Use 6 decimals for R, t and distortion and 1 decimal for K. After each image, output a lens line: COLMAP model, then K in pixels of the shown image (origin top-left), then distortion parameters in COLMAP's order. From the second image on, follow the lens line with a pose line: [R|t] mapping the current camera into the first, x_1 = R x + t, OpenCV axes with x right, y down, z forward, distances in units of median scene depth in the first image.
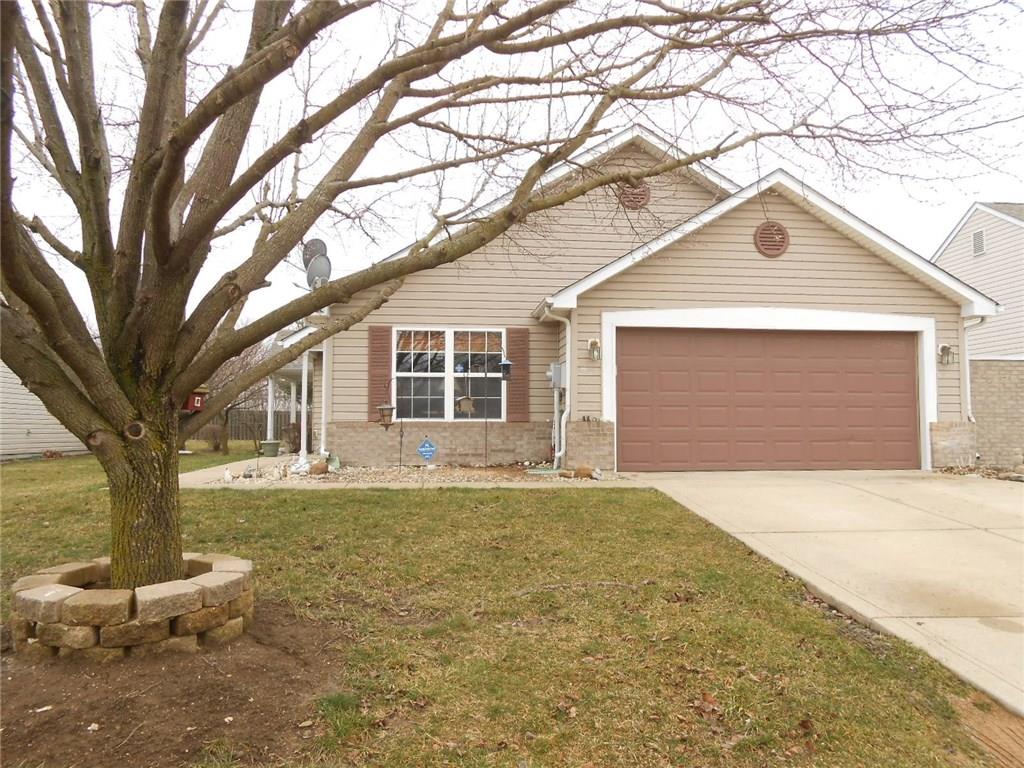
lens RADIAL K [[784.3, 0, 512.1], [0, 784.3, 384.2], [0, 0, 1]] dist [-0.004978, -0.000708]
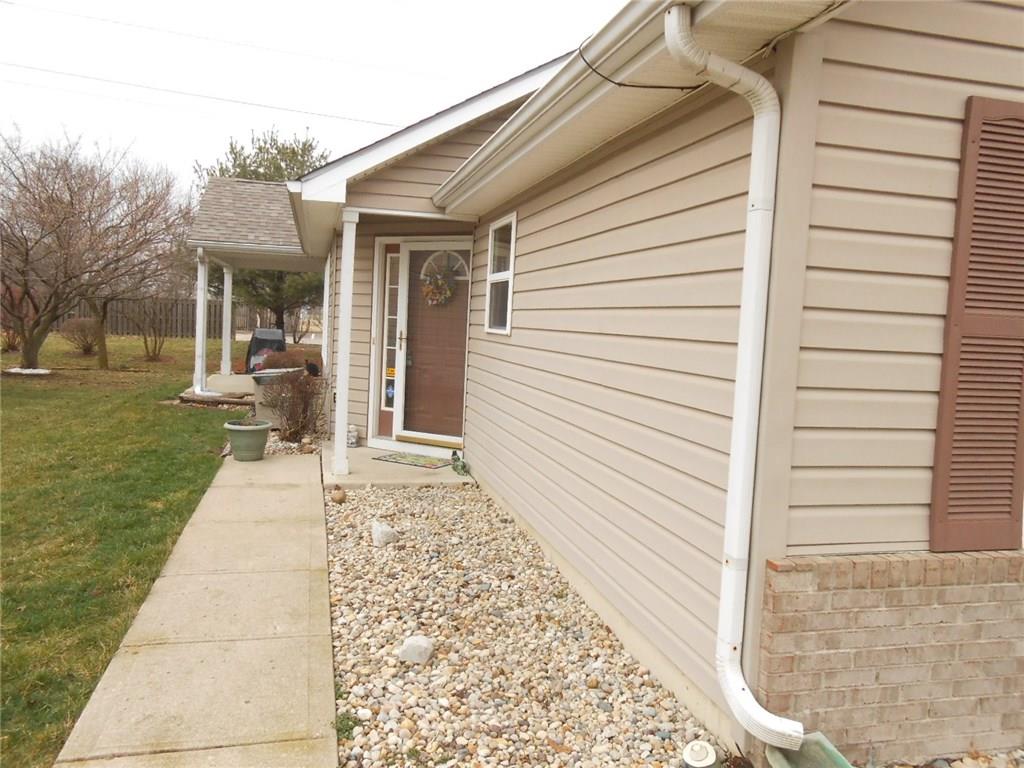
lens RADIAL K [[784.3, 0, 512.9], [0, 784.3, 381.7], [0, 0, 1]] dist [-0.004978, -0.000708]
pose [[0.988138, 0.035145, 0.149496, -0.329856], [-0.055725, 0.989170, 0.135782, -0.021572], [-0.143105, -0.142502, 0.979395, 0.806530]]
